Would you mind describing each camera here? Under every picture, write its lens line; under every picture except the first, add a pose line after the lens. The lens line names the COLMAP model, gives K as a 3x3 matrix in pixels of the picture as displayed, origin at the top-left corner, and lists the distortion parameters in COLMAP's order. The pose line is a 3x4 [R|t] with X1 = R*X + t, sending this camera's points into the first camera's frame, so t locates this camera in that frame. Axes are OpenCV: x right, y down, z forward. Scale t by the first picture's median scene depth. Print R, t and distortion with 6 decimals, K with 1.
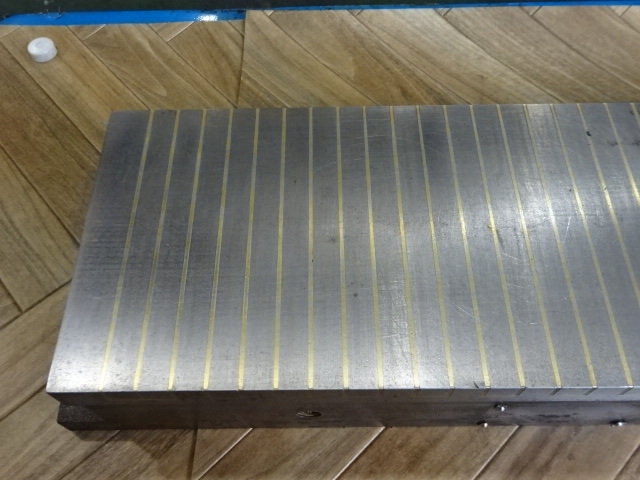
lens RADIAL K [[561.8, 0, 319.0], [0, 561.8, 236.7], [0, 0, 1]] dist [0.009667, -0.015616]
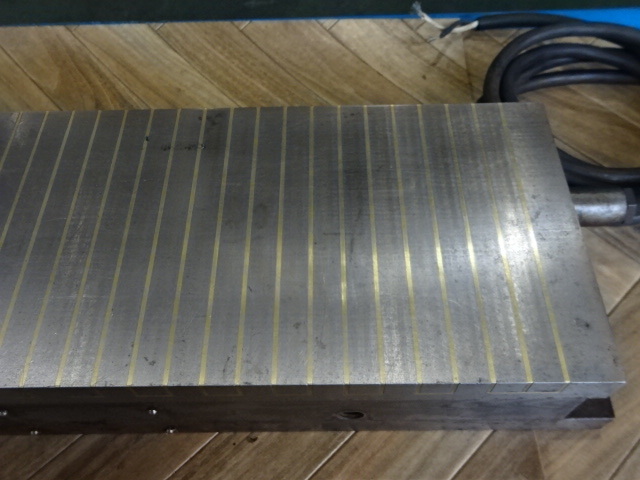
lens RADIAL K [[561.8, 0, 321.1], [0, 561.8, 240.7], [0, 0, 1]] dist [0.009667, -0.015616]
pose [[0.999975, -0.003182, -0.006268, 0.560929], [0.002919, 0.999135, -0.041480, 0.029488], [0.006394, 0.041460, 0.999120, 0.006155]]
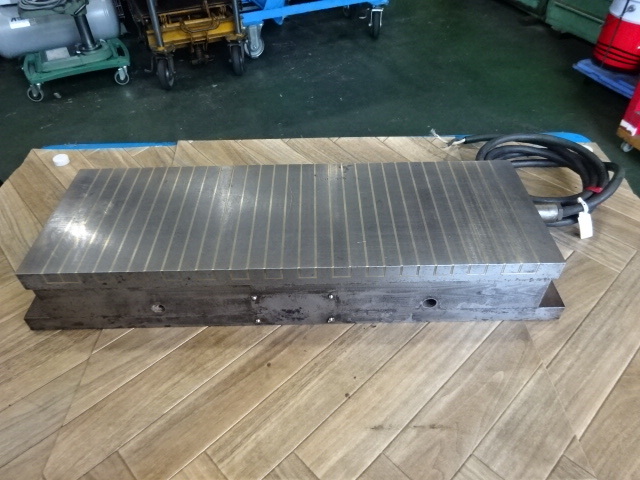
lens RADIAL K [[459.1, 0, 319.3], [0, 459.1, 244.2], [0, 0, 1]] dist [0.006539, -0.011746]
pose [[0.999968, -0.004203, 0.006799, 0.339209], [0.005920, 0.960938, -0.276700, 0.356536], [-0.005370, 0.276731, 0.960932, -0.356701]]
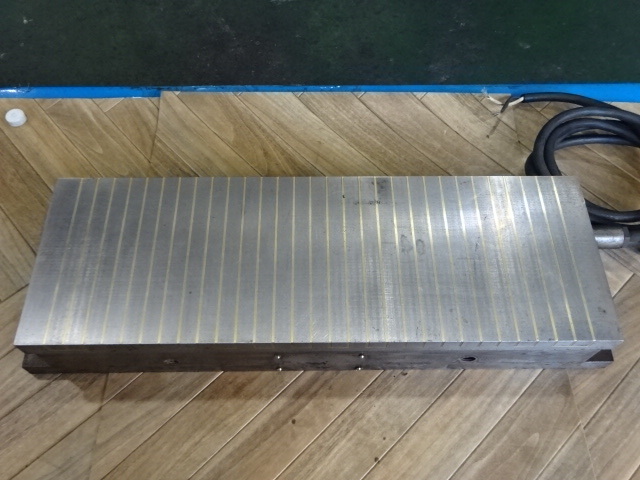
lens RADIAL K [[561.8, 0, 318.4], [0, 561.8, 236.1], [0, 0, 1]] dist [0.009667, -0.015616]
pose [[0.999704, 0.006146, 0.023555, 0.257711], [-0.006455, 0.999894, 0.013069, -0.060965], [-0.023472, -0.013217, 0.999637, -0.475010]]
